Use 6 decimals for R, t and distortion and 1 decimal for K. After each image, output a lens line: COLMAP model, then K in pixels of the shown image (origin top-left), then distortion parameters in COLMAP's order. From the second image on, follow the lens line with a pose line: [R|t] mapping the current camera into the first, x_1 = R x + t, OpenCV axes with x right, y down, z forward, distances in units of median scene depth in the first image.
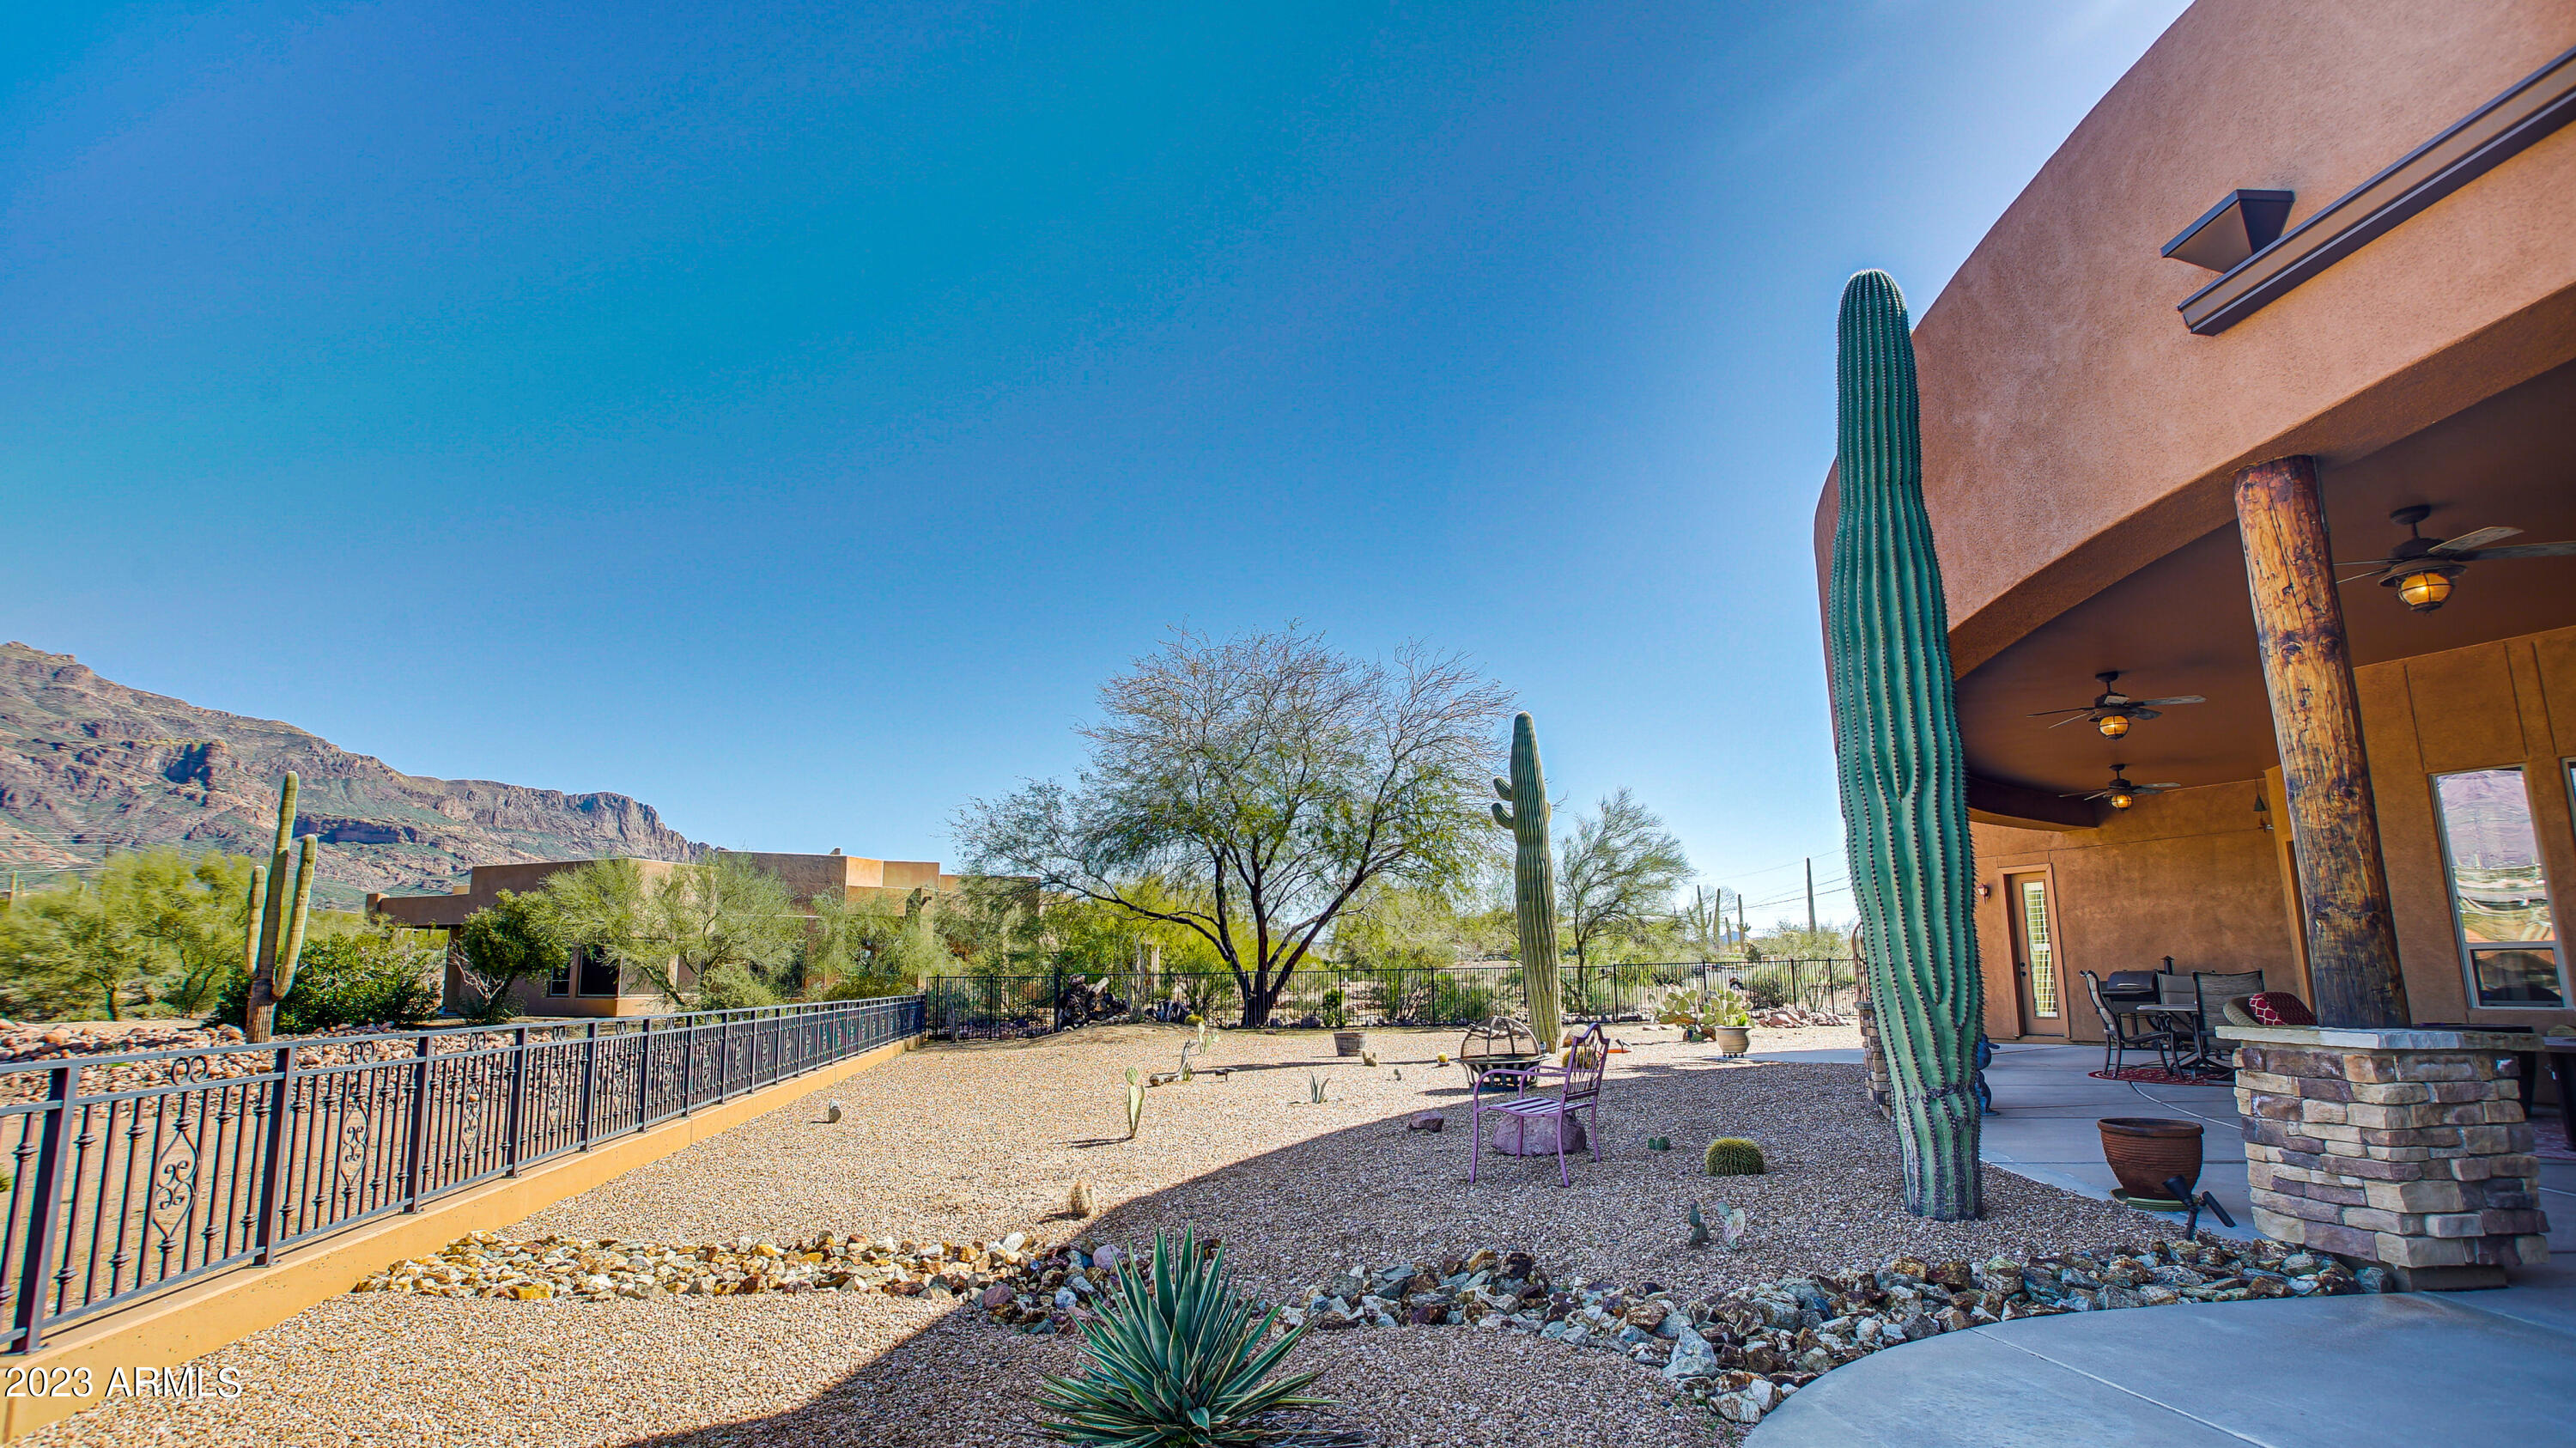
lens RADIAL K [[1272.9, 0, 1268.1], [0, 1272.9, 730.2], [0, 0, 1]] dist [-0.038597, 0.009322]
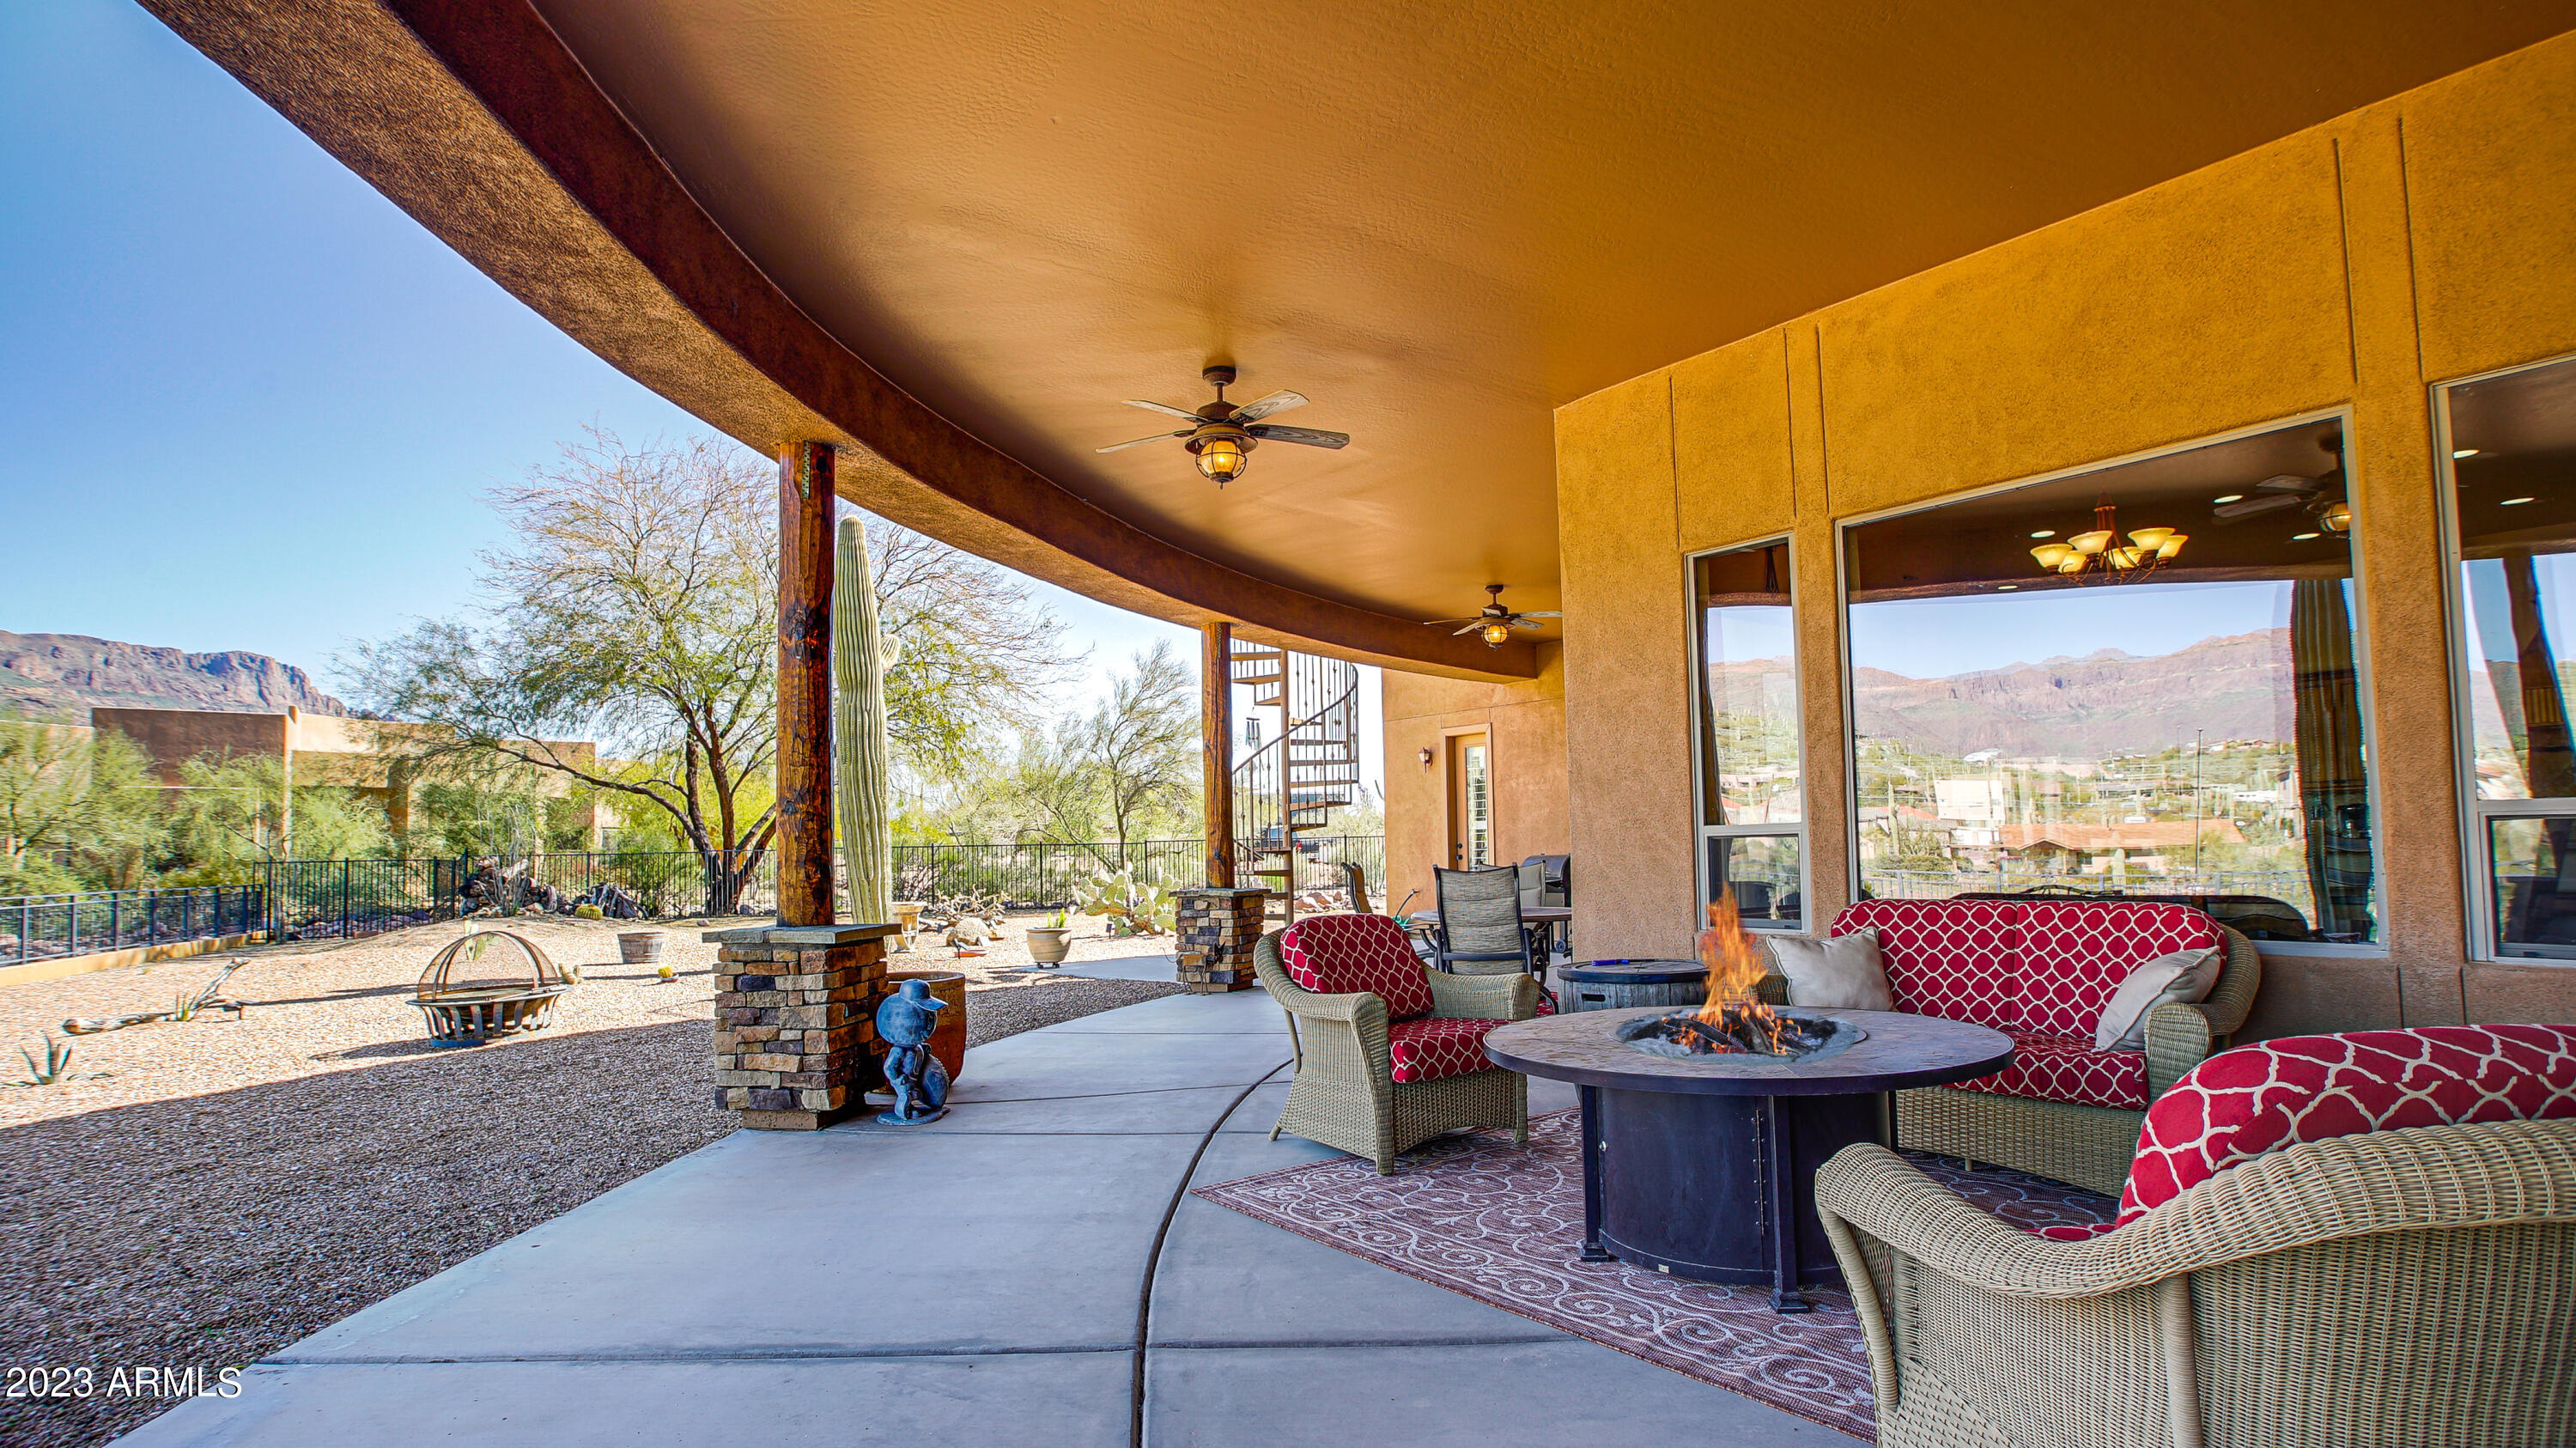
lens RADIAL K [[1272.9, 0, 1289.7], [0, 1272.9, 748.4], [0, 0, 1]] dist [-0.038597, 0.009322]
pose [[0.980815, 0.006540, 0.194832, 0.190308], [-0.028184, 0.993694, 0.108527, 0.020944], [-0.192893, -0.111936, 0.974814, 0.125654]]
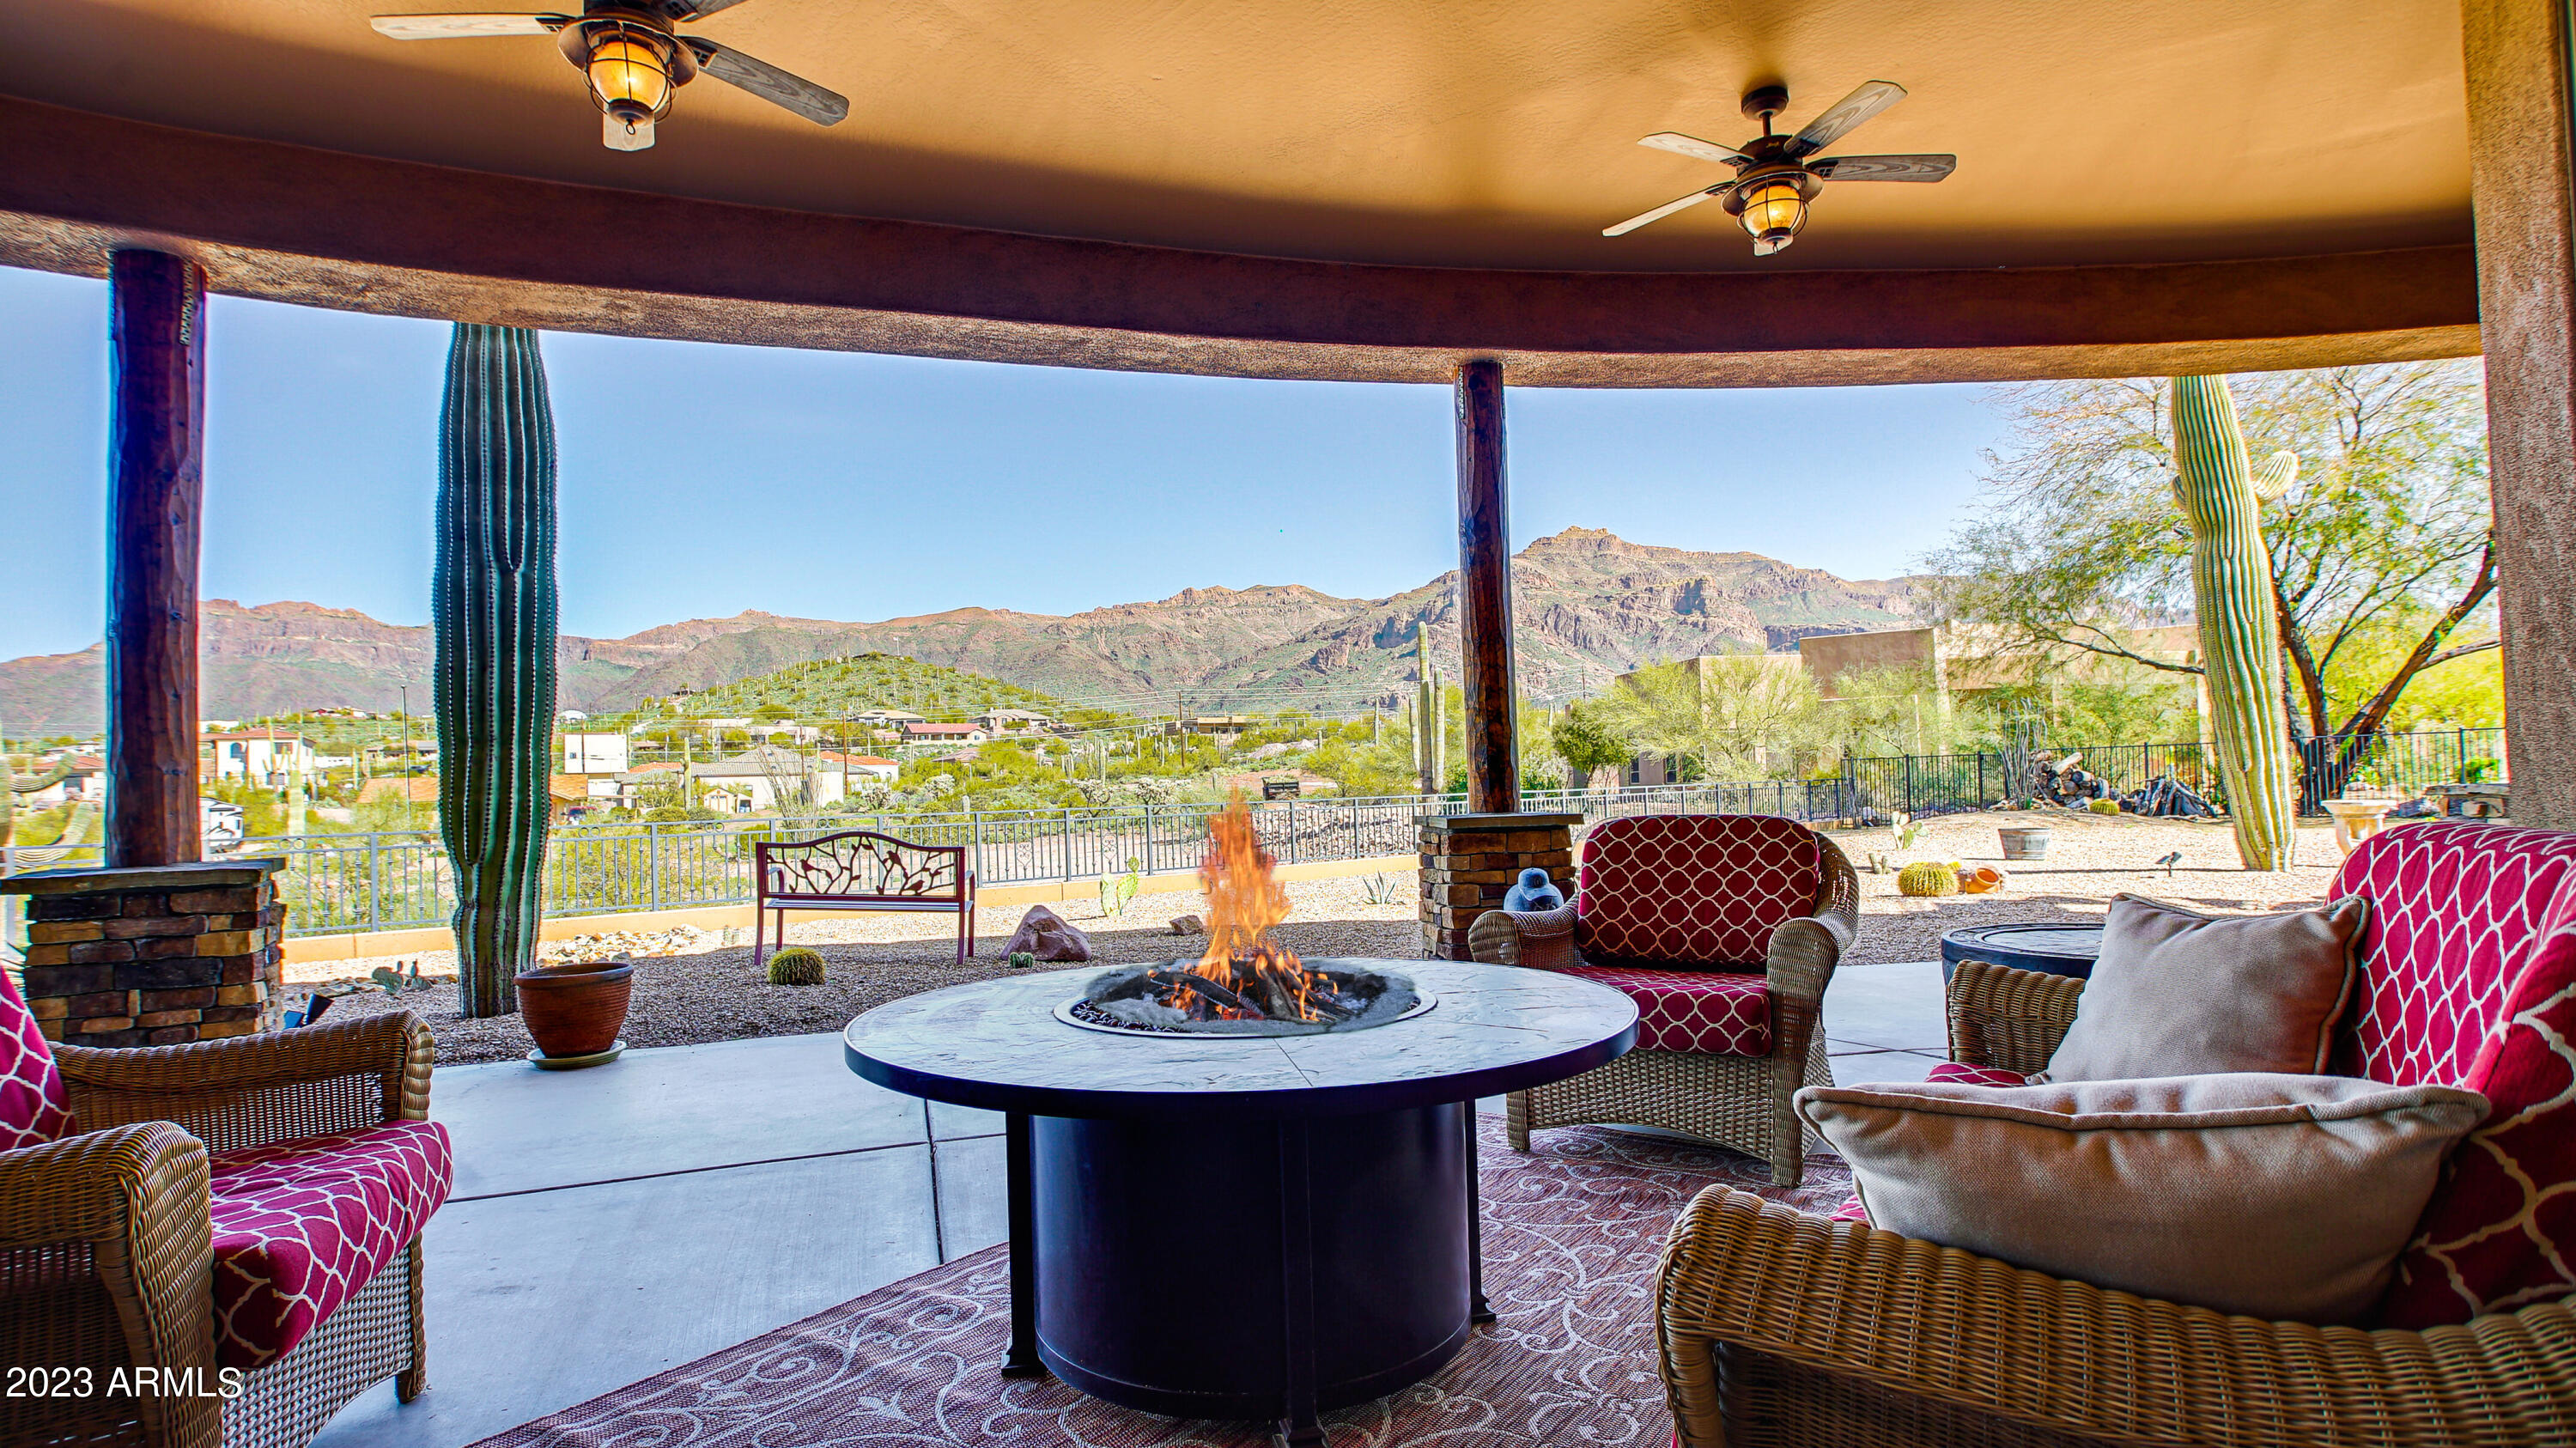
lens RADIAL K [[1272.9, 0, 1257.1], [0, 1272.9, 727.5], [0, 0, 1]] dist [-0.038597, 0.009322]
pose [[0.473582, -0.045309, -0.879584, 0.292930], [0.192810, 0.979785, 0.053342, 0.034333], [0.859386, -0.194854, 0.472744, 0.179319]]
